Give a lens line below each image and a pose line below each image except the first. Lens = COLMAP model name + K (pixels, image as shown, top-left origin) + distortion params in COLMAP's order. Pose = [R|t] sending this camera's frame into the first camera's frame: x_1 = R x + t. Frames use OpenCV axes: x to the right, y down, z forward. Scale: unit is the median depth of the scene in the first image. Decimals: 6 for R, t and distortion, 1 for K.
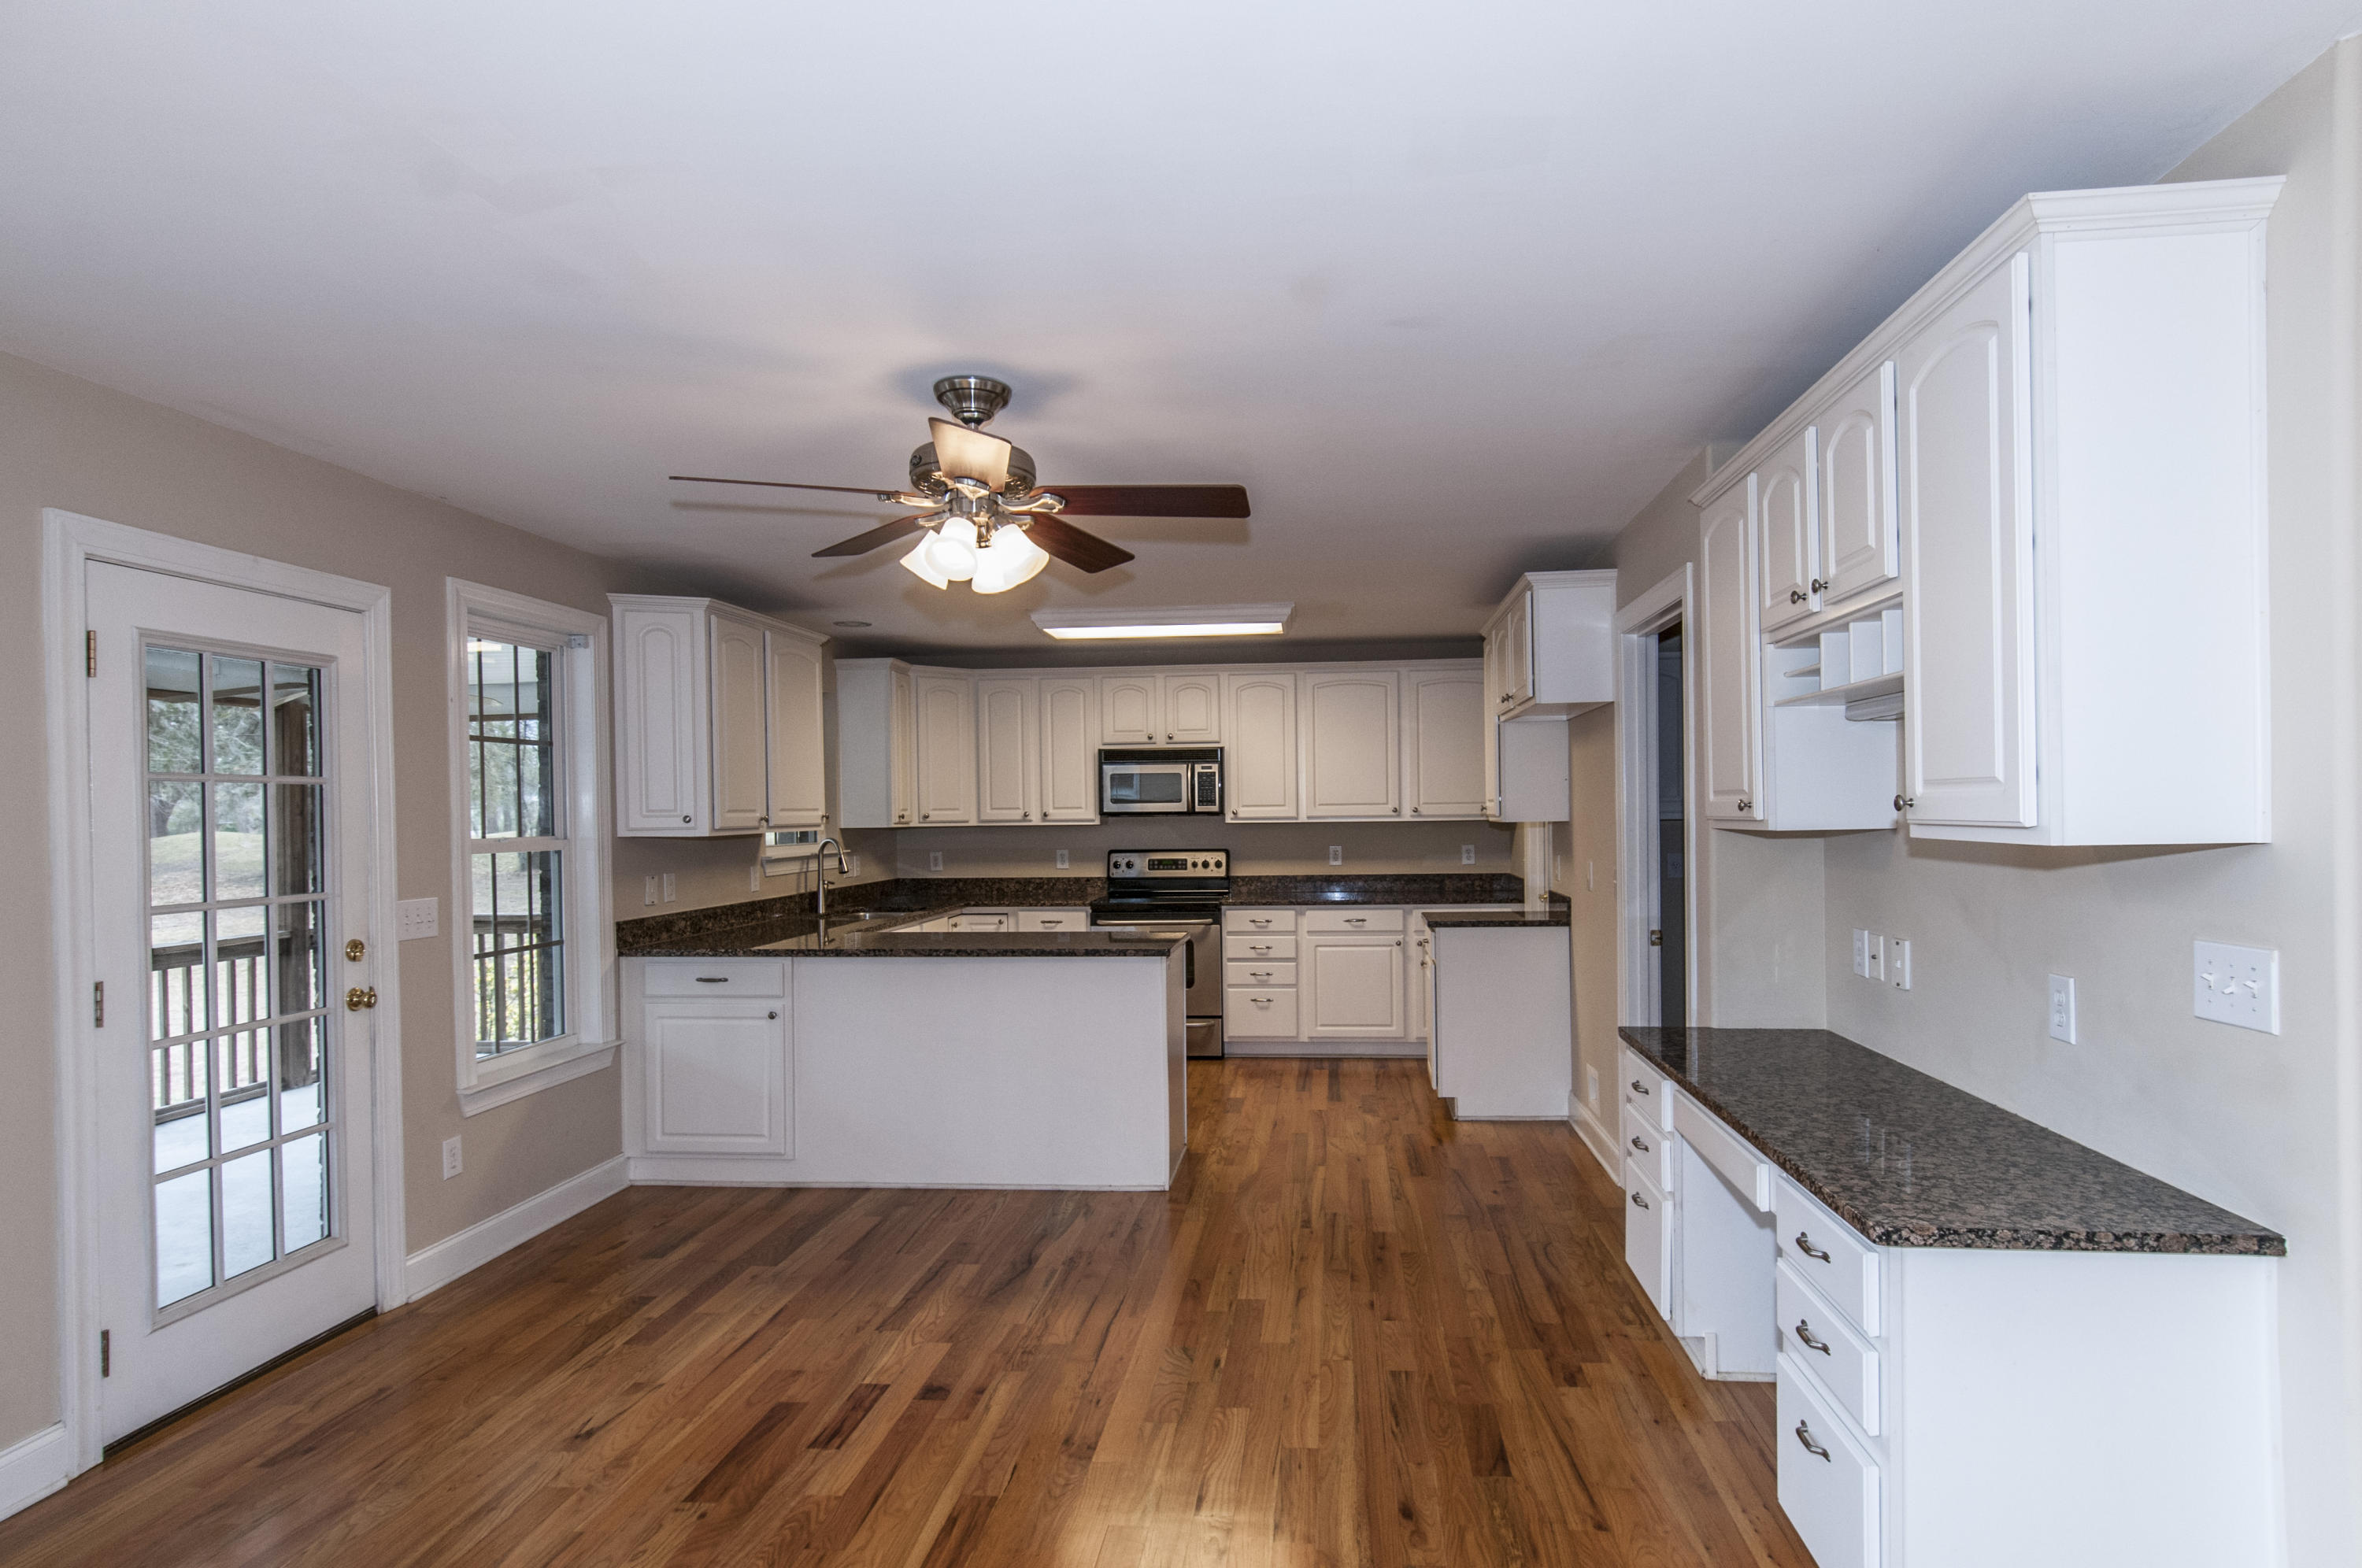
lens RADIAL K [[1237.4, 0, 1229.0], [0, 1237.4, 824.6], [0, 0, 1]] dist [0.003212, -0.003526]
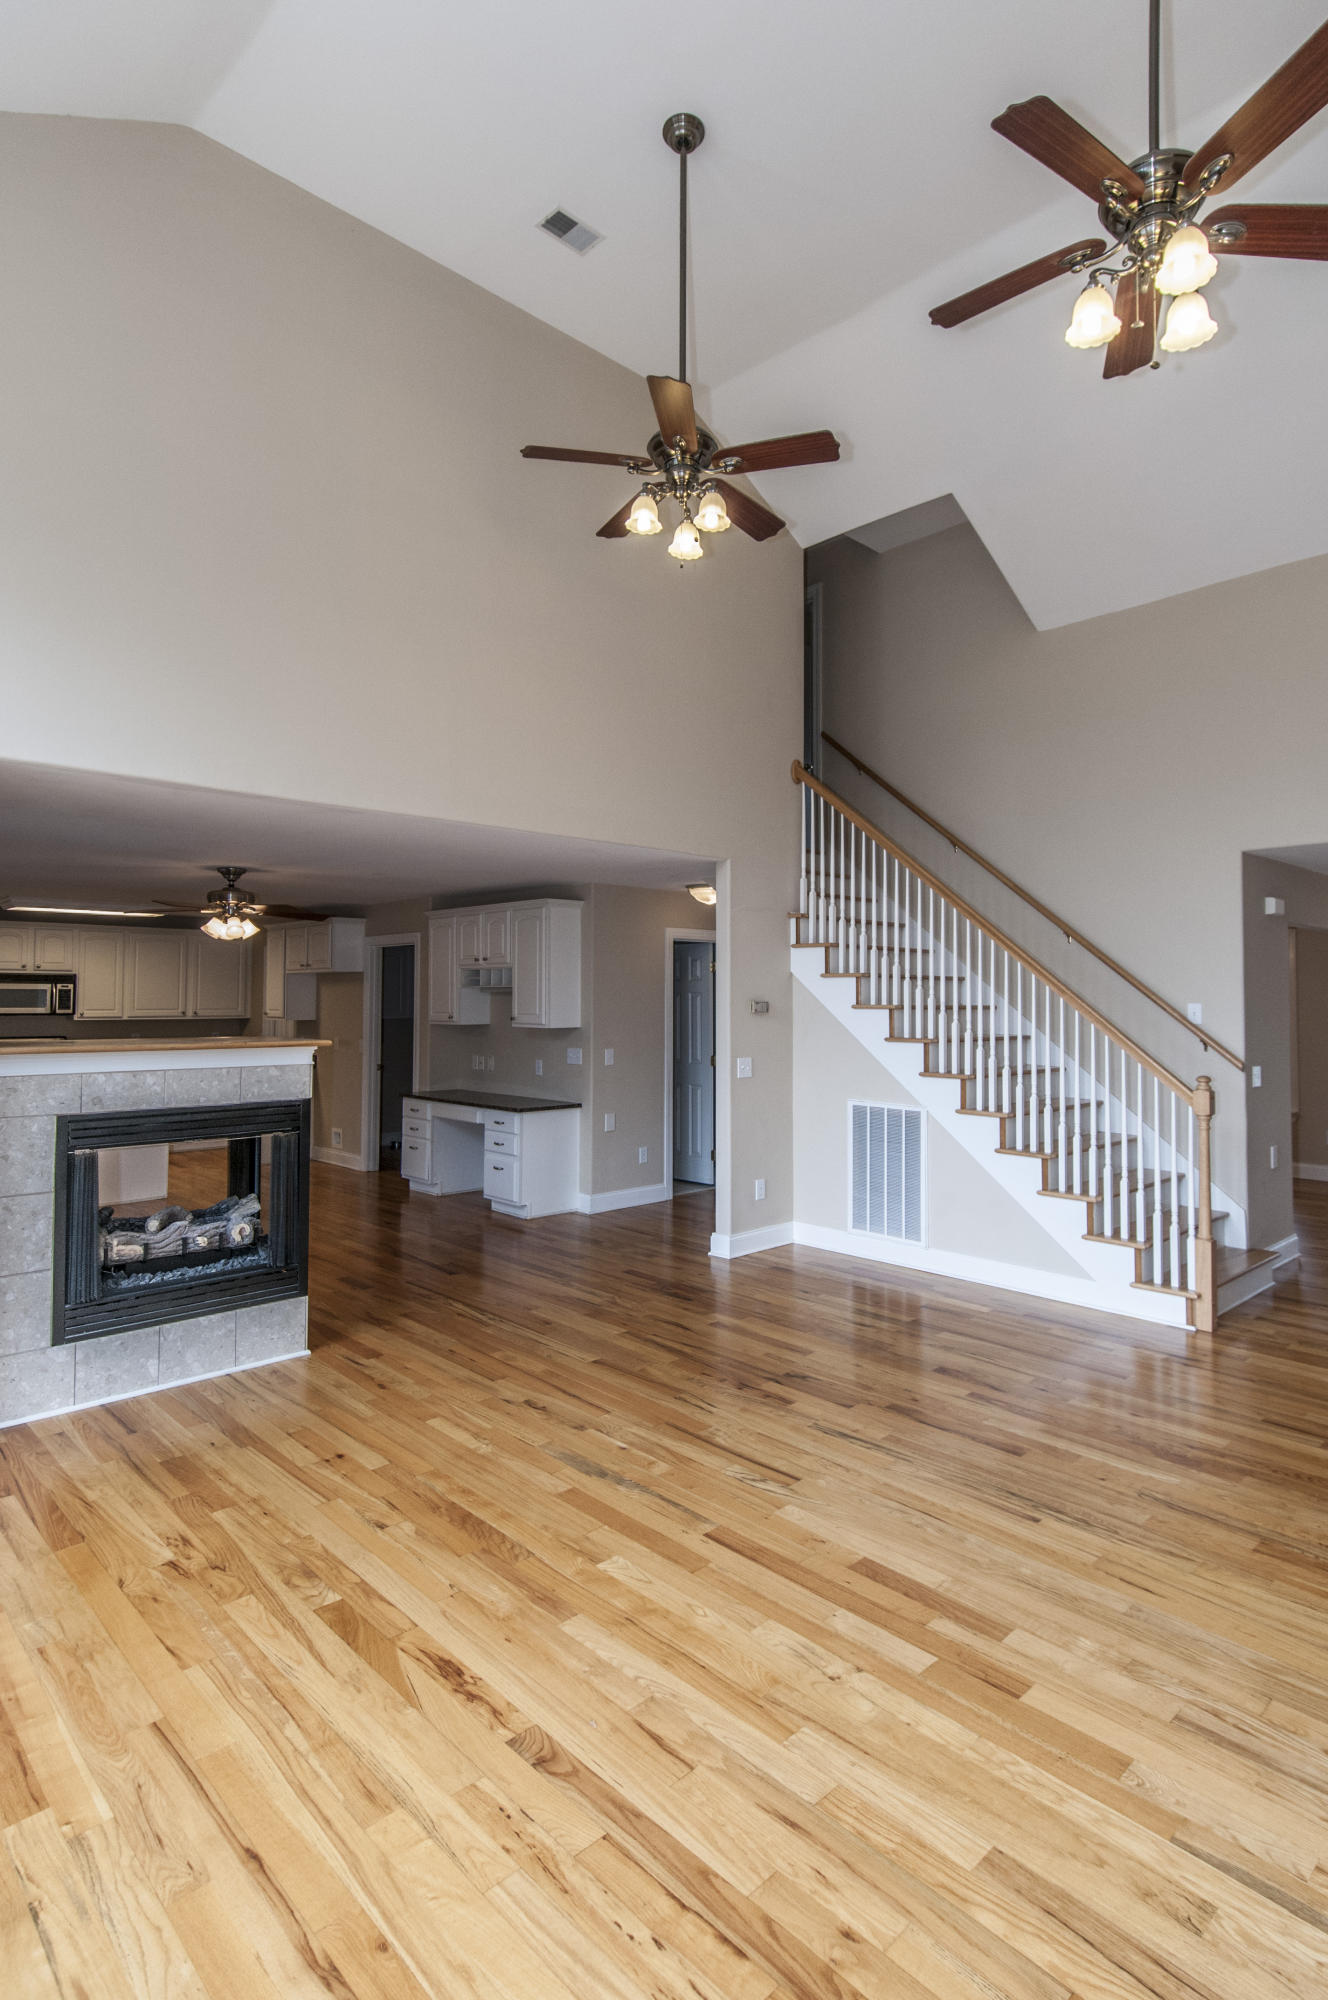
lens RADIAL K [[1047.8, 0, 693.1], [0, 1047.8, 950.7], [0, 0, 1]] dist [0.003212, -0.003526]
pose [[0.651495, 0.048742, 0.757085, -0.598430], [-0.002480, 0.998065, -0.062123, -0.009834], [-0.758648, 0.038595, 0.650356, -0.608882]]
